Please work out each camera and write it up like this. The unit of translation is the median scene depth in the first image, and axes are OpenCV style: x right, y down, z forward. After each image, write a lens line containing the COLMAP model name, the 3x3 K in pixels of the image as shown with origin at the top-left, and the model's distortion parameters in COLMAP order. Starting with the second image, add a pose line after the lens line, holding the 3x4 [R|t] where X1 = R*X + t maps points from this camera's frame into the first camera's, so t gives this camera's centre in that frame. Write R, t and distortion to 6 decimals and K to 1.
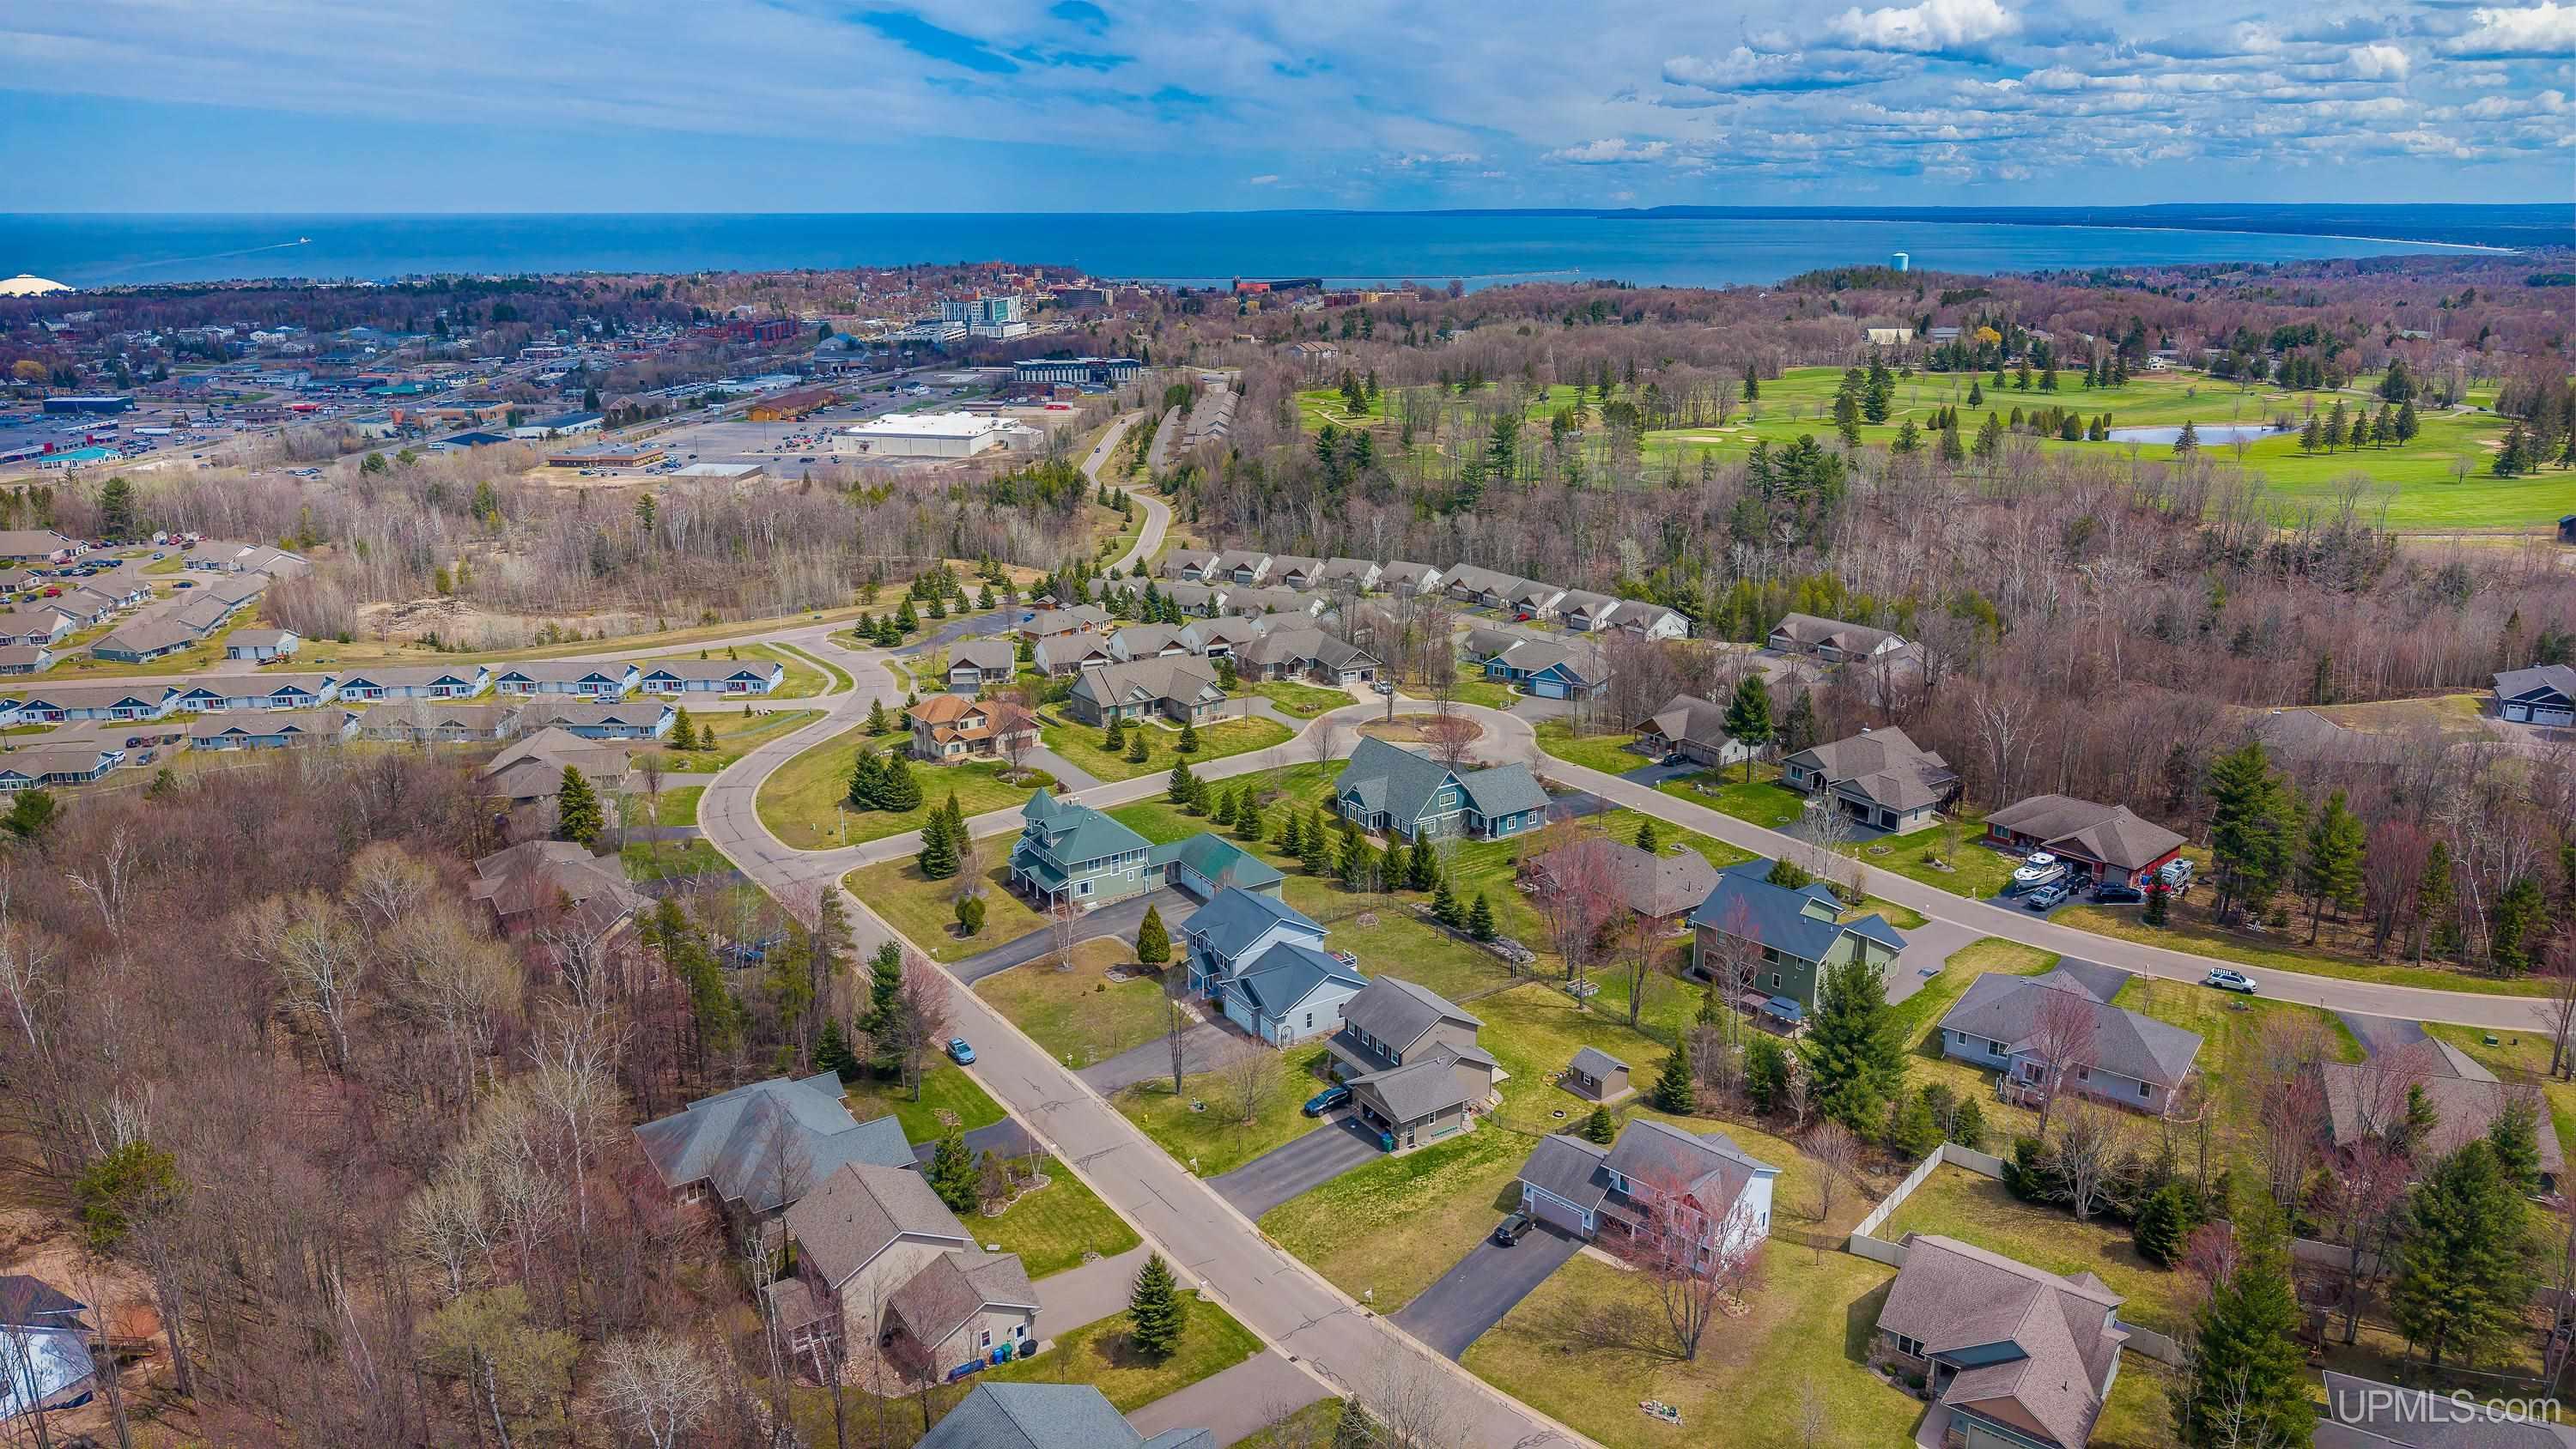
lens RADIAL K [[1741.9, 0, 1288.0], [0, 1741.9, 724.5], [0, 0, 1]] dist [0.098439, -0.150303]
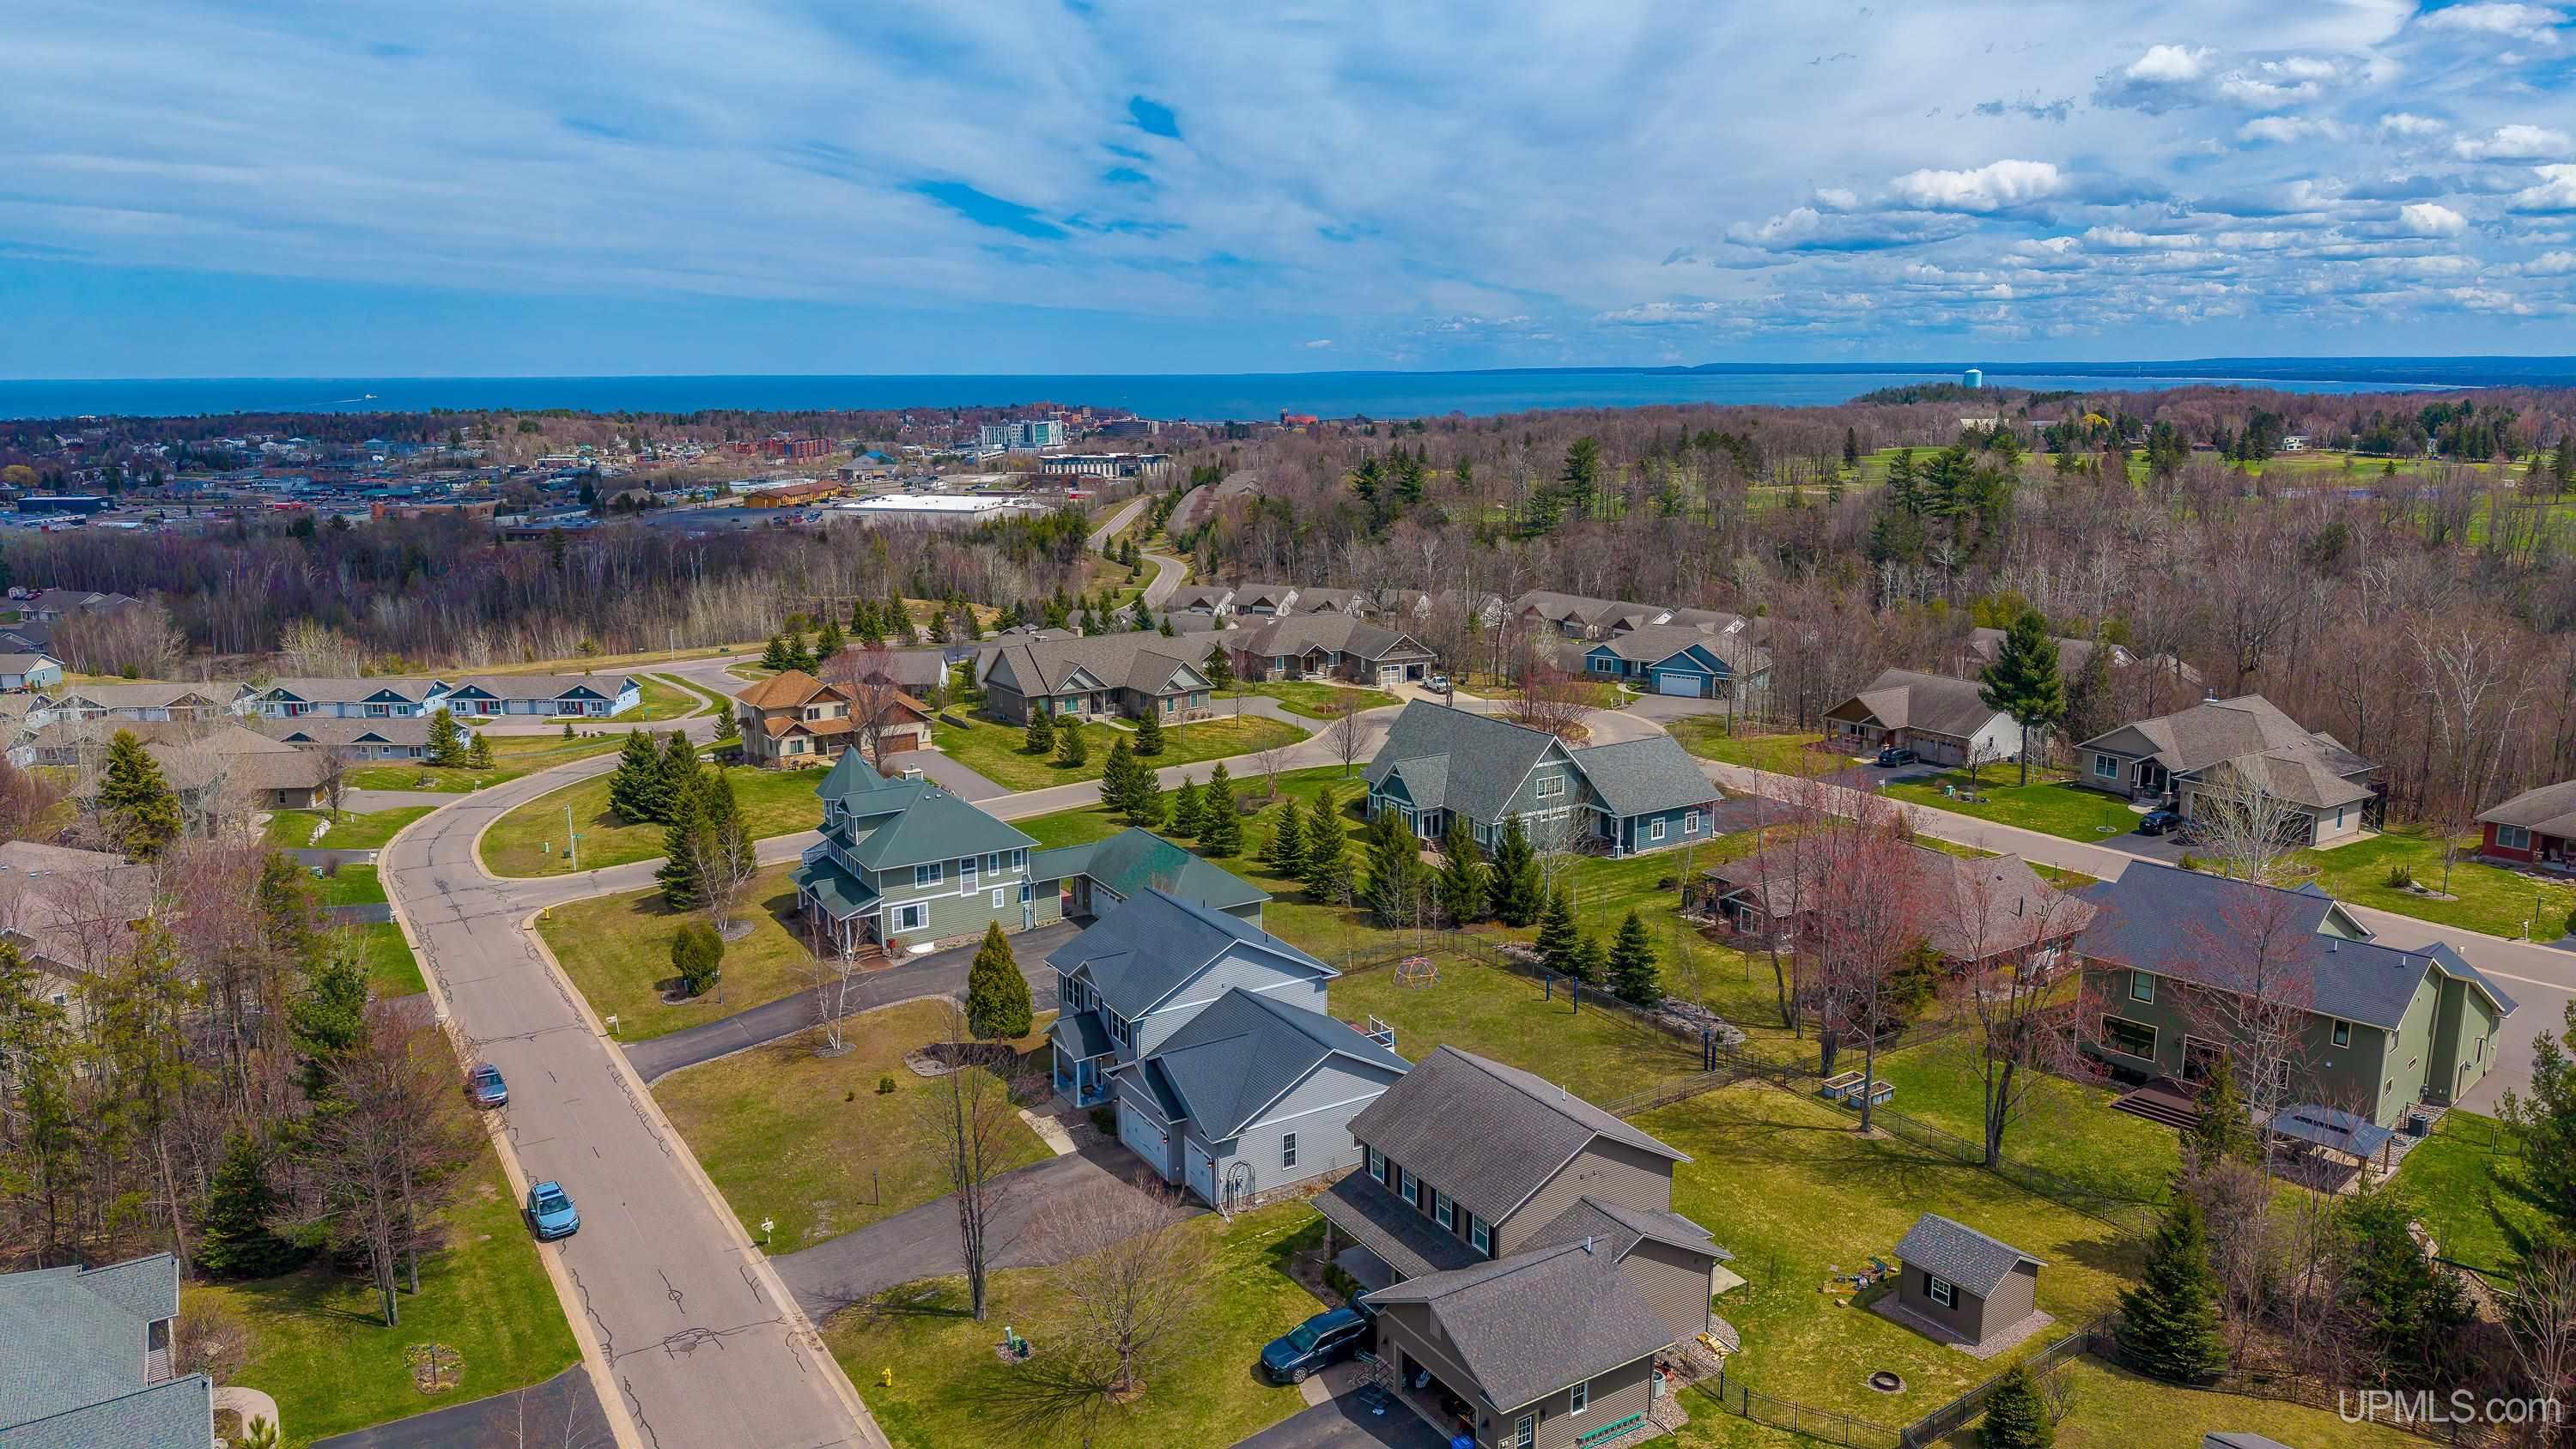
lens RADIAL K [[1741.9, 0, 1288.0], [0, 1741.9, 724.5], [0, 0, 1]] dist [0.098439, -0.150303]
pose [[0.999556, 0.004911, -0.029398, 0.019951], [-0.007503, 0.996028, -0.088723, 0.078180], [0.028845, 0.088904, 0.995622, 0.419871]]
